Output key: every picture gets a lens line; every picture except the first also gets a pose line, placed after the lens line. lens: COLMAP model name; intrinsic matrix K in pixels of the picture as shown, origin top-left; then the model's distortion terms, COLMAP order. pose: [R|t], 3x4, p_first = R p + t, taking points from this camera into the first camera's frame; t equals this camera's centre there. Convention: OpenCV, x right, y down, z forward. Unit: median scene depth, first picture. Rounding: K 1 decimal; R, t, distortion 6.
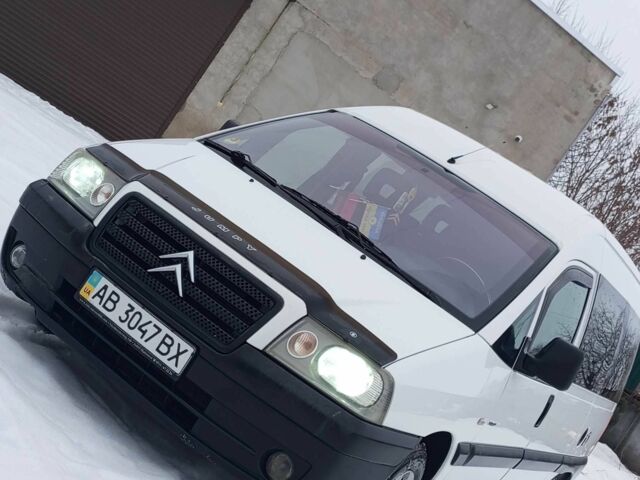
lens RADIAL K [[1177.6, 0, 320.0], [0, 1177.6, 240.0], [0, 0, 1]] dist [0.178846, 0.033025]
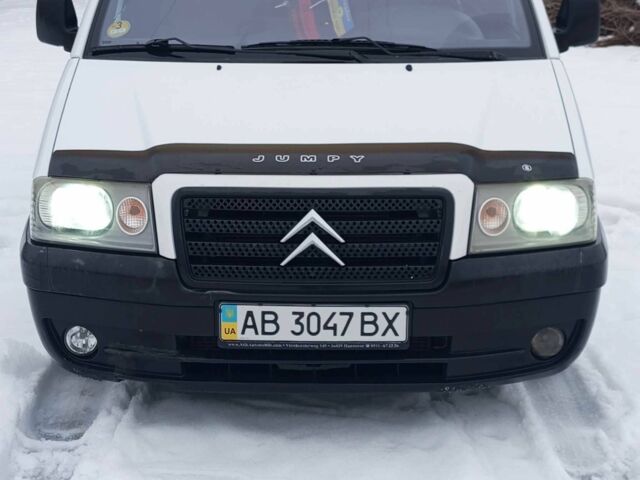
lens RADIAL K [[1177.6, 0, 320.0], [0, 1177.6, 240.0], [0, 0, 1]] dist [0.178846, 0.033025]
pose [[0.748629, -0.633154, 0.196649, -0.269837], [0.517913, 0.743671, 0.422751, -0.301786], [-0.413909, -0.214637, 0.884653, 0.308012]]
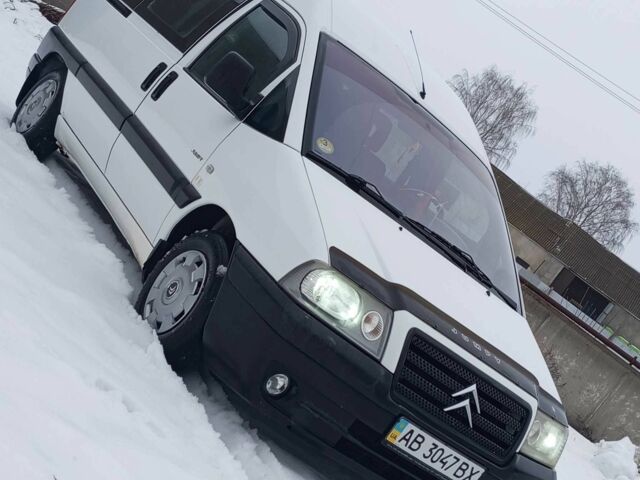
lens RADIAL K [[1177.6, 0, 320.0], [0, 1177.6, 240.0], [0, 0, 1]] dist [0.178846, 0.033025]
pose [[0.703135, -0.224915, 0.674547, -0.935901], [-0.225322, 0.829288, 0.511382, -0.643379], [-0.674411, -0.511561, 0.532423, 0.574338]]
